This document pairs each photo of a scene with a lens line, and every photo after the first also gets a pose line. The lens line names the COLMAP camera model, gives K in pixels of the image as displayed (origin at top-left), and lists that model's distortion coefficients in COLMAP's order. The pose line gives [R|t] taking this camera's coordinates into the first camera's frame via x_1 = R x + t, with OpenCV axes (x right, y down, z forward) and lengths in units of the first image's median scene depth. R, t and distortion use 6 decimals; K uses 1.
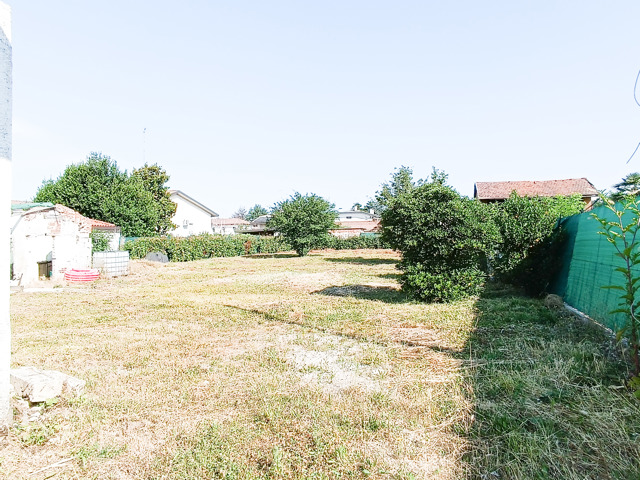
lens RADIAL K [[435.3, 0, 312.6], [0, 435.3, 226.7], [0, 0, 1]] dist [-0.020399, 0.006468]
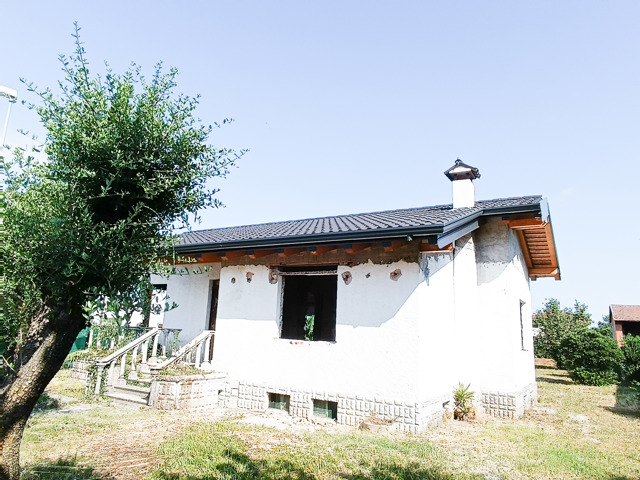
lens RADIAL K [[452.7, 0, 311.1], [0, 452.7, 224.9], [0, 0, 1]] dist [-0.027600, 0.011942]
pose [[0.973208, 0.010414, -0.229689, -0.171390], [-0.058624, 0.977195, -0.204092, -0.021233], [0.222326, 0.212089, 0.951625, -0.476180]]
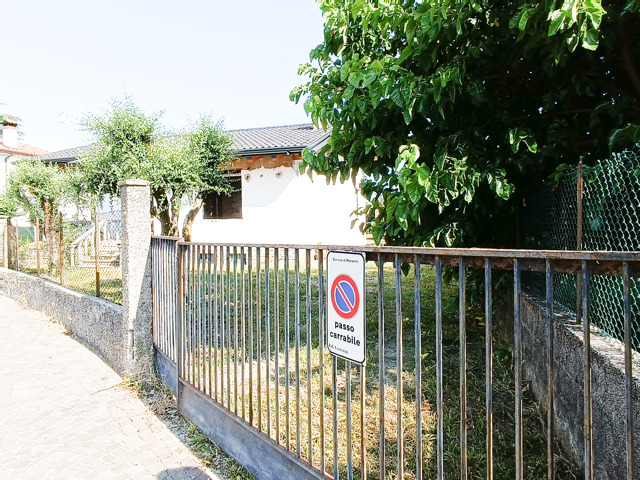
lens RADIAL K [[452.7, 0, 311.1], [0, 452.7, 224.9], [0, 0, 1]] dist [-0.027600, 0.011942]
pose [[0.998096, -0.003479, 0.061578, -0.180218], [0.002179, 0.999774, 0.021160, -0.010557], [-0.061638, -0.020985, 0.997878, -0.646961]]
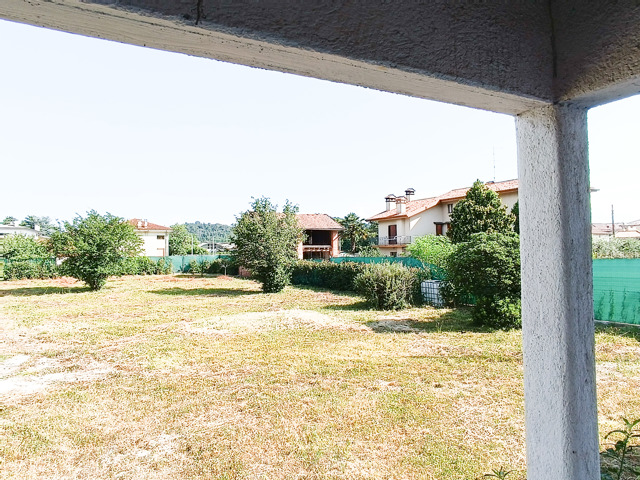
lens RADIAL K [[443.2, 0, 300.3], [0, 443.2, 240.9], [0, 0, 1]] dist [-0.025613, 0.004920]
pose [[0.725208, 0.023681, 0.688123, -0.328157], [-0.015885, 0.999718, -0.017663, -0.014664], [-0.688347, 0.001879, 0.725379, 0.149969]]
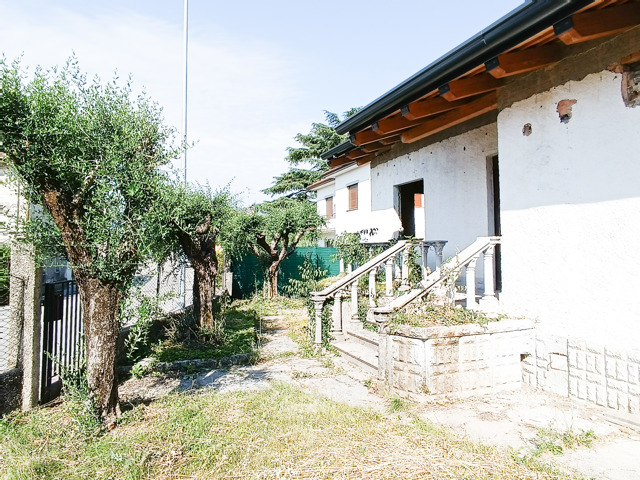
lens RADIAL K [[435.3, 0, 312.6], [0, 435.3, 226.7], [0, 0, 1]] dist [-0.020399, 0.006468]
pose [[0.638580, -0.023528, -0.769196, -0.238038], [0.009480, 0.999697, -0.022709, -0.009045], [0.769497, 0.007210, 0.638609, -0.311187]]
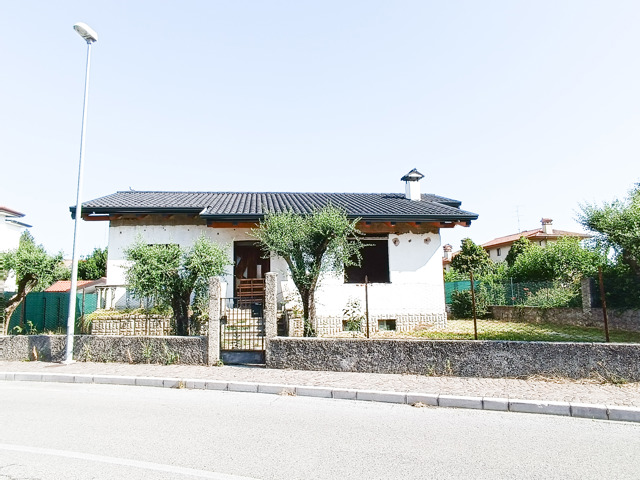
lens RADIAL K [[443.2, 0, 300.3], [0, 443.2, 240.9], [0, 0, 1]] dist [-0.025613, 0.004920]
pose [[0.917548, 0.059444, 0.393156, -0.480133], [-0.008883, 0.991580, -0.129191, 0.008488], [-0.397525, 0.115047, 0.910351, -0.552323]]
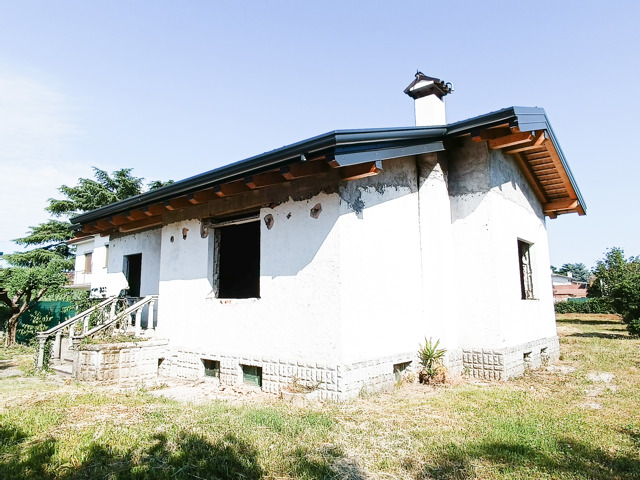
lens RADIAL K [[435.3, 0, 312.6], [0, 435.3, 226.7], [0, 0, 1]] dist [-0.020399, 0.006468]
pose [[0.925787, -0.054887, -0.374040, -0.105041], [0.000557, 0.989601, -0.143838, -0.012013], [0.378045, 0.132955, 0.916190, -0.392254]]
